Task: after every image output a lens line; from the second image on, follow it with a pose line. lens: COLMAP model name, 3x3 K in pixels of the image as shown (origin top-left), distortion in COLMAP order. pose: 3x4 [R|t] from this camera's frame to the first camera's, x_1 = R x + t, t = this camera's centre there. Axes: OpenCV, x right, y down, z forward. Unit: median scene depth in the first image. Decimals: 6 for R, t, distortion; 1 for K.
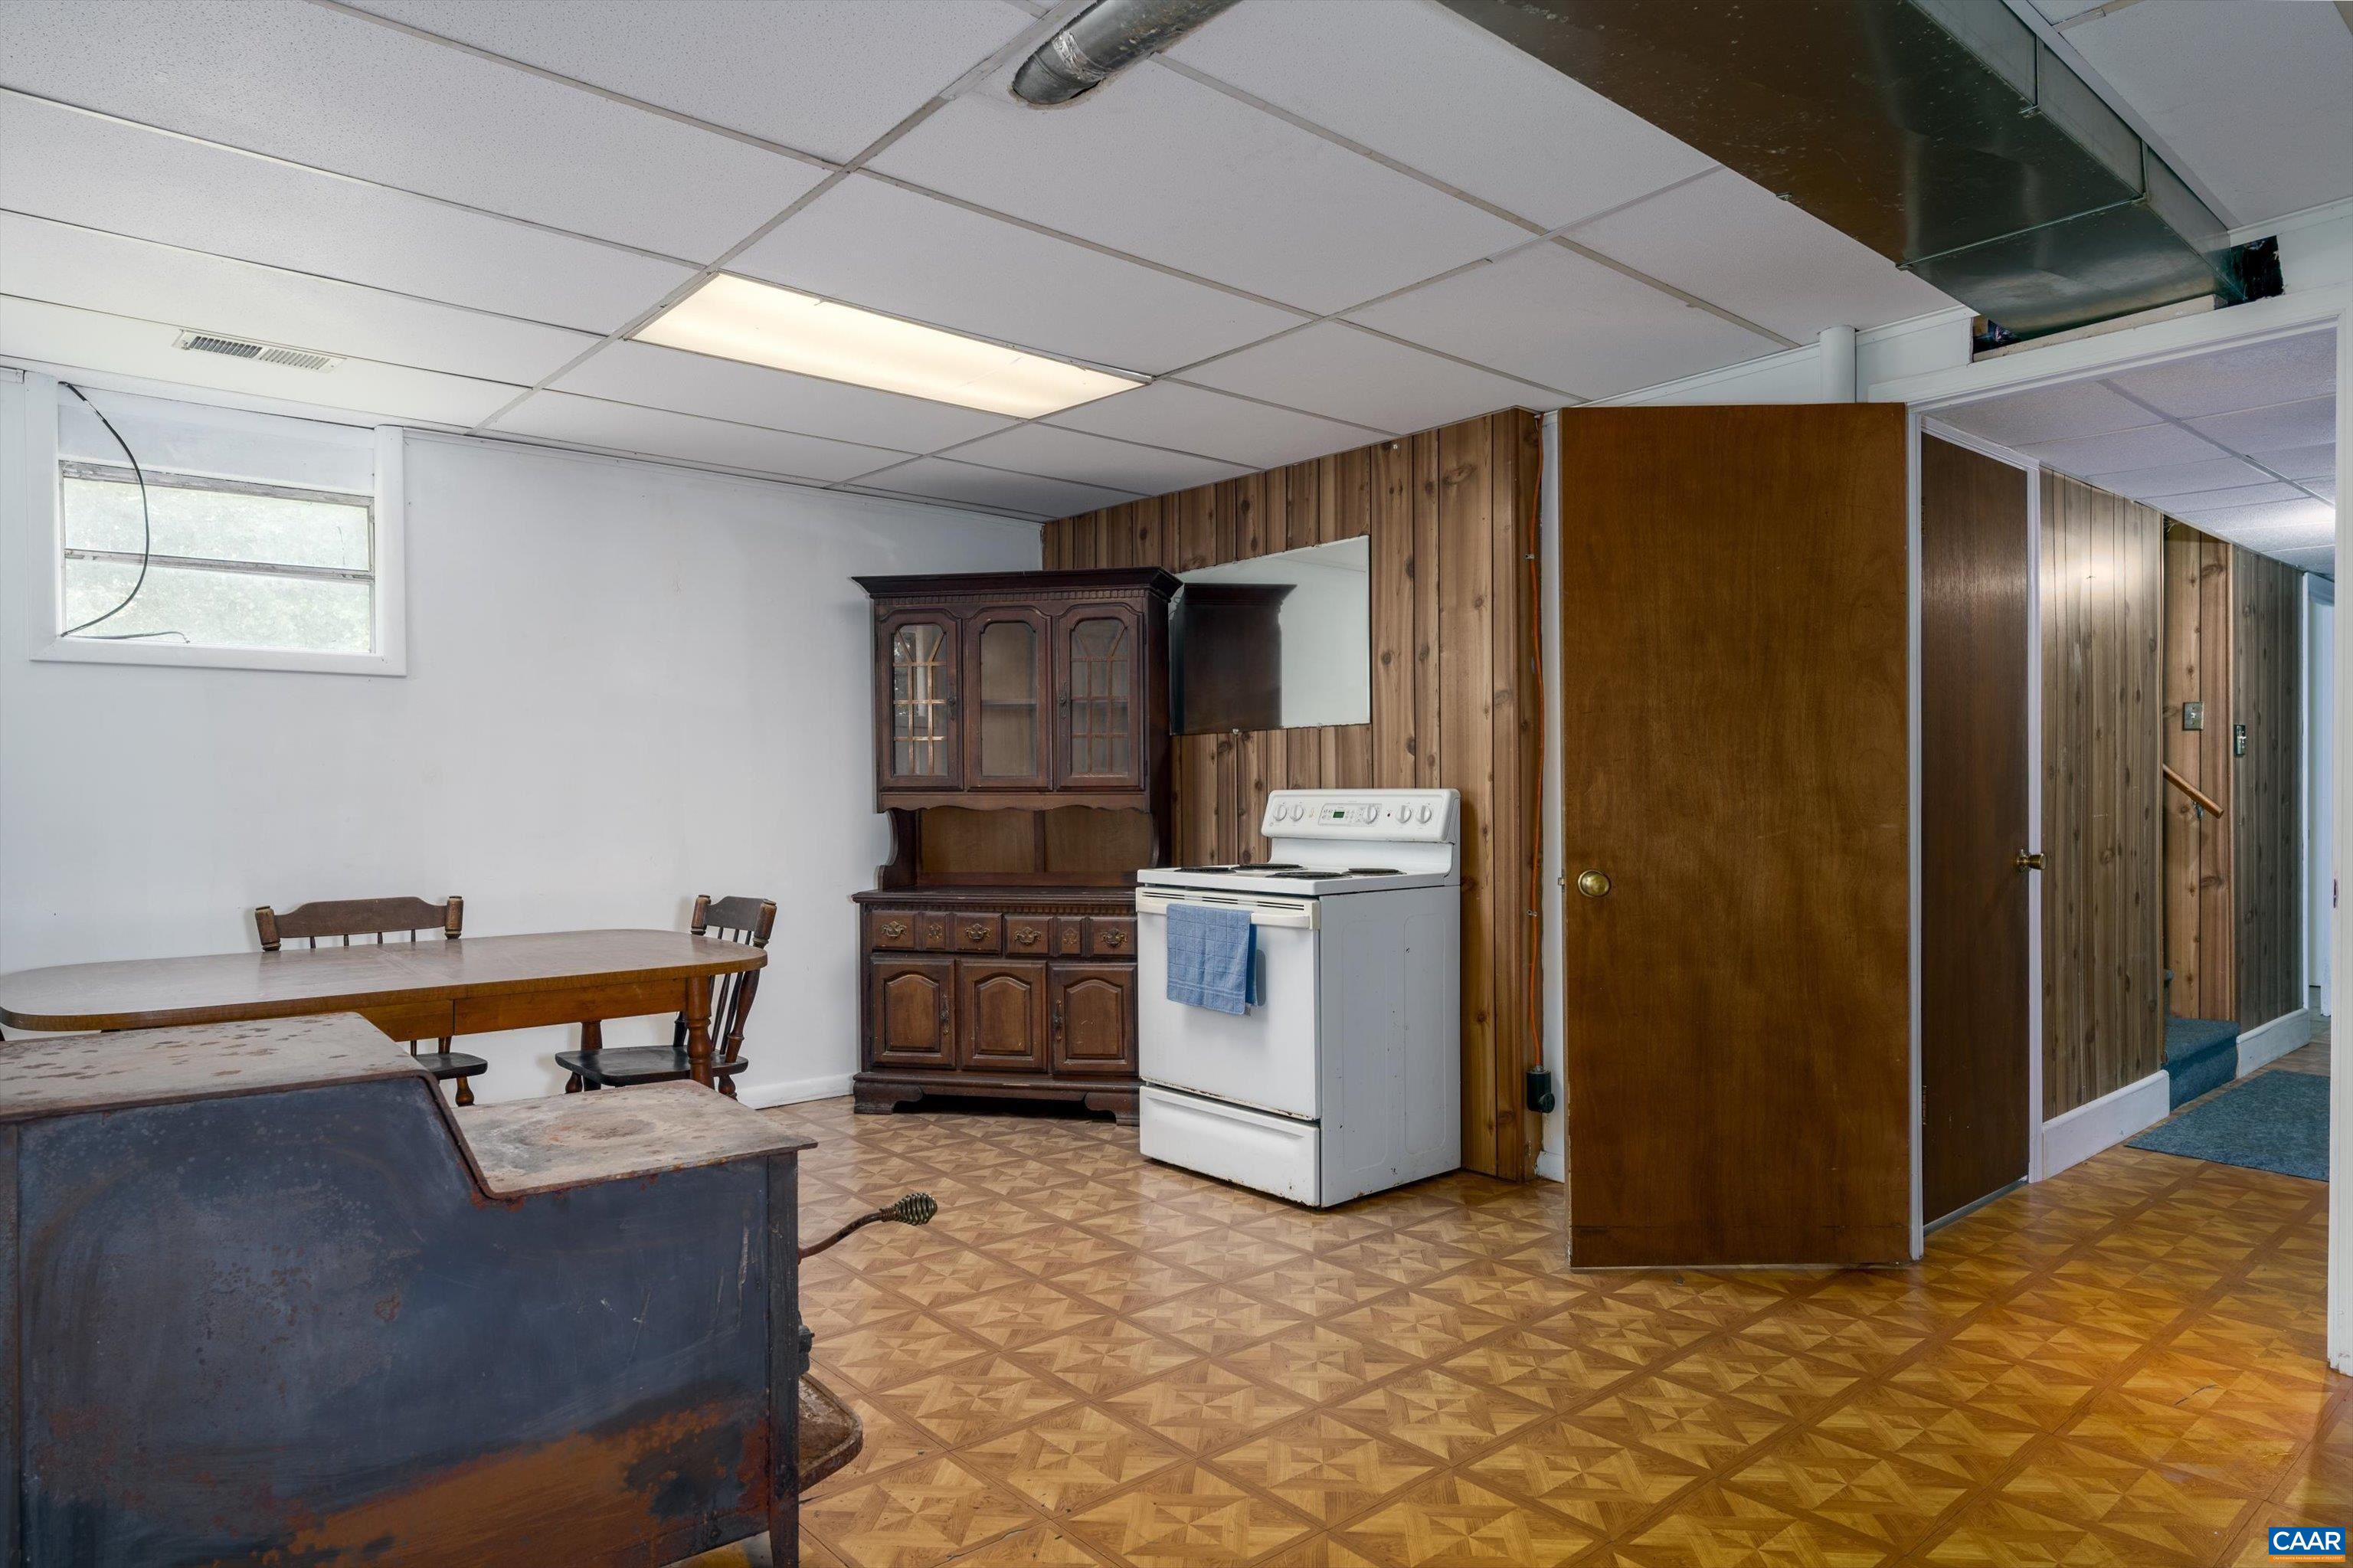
lens RADIAL K [[1387.1, 0, 1176.5], [0, 1387.1, 784.0], [0, 0, 1]] dist [0.002545, 0.000088]
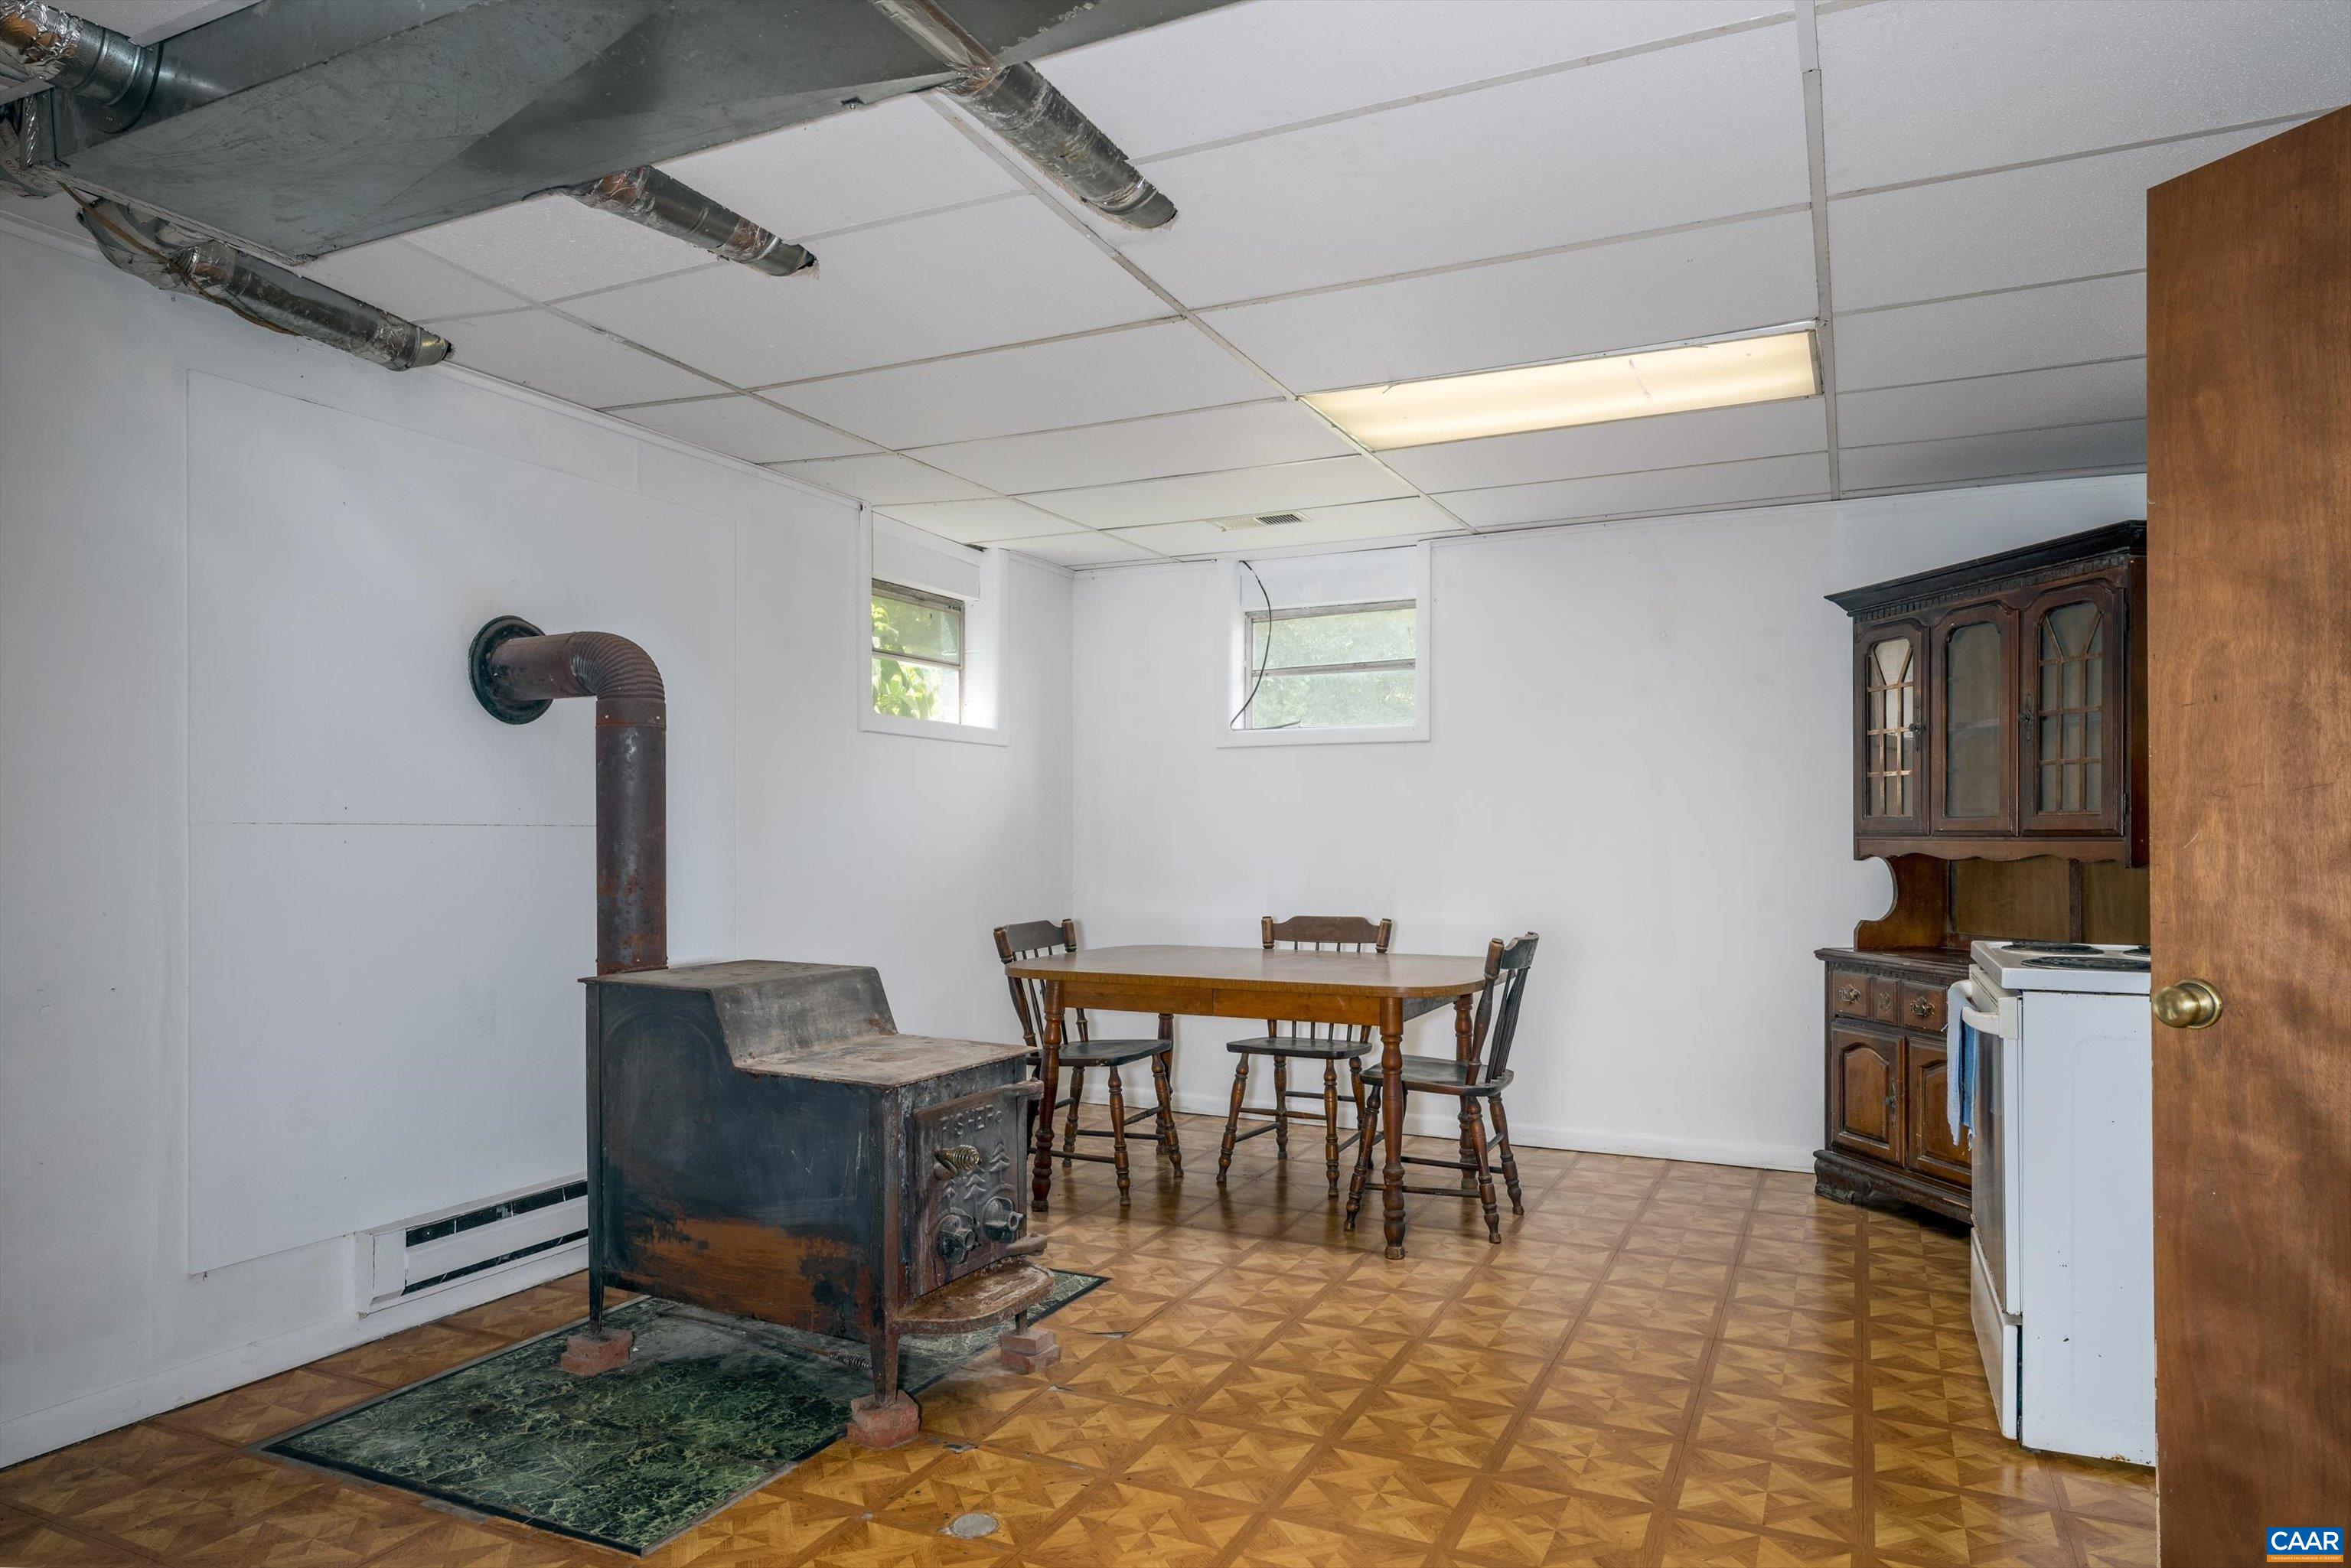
lens RADIAL K [[1401.5, 0, 1180.3], [0, 1401.5, 817.5], [0, 0, 1]] dist [0.002306, 0.000045]
pose [[0.406090, -0.007351, -0.913804, 0.555283], [0.003032, 0.999973, -0.006697, -0.001805], [0.913828, -0.000051, 0.406101, 0.328087]]
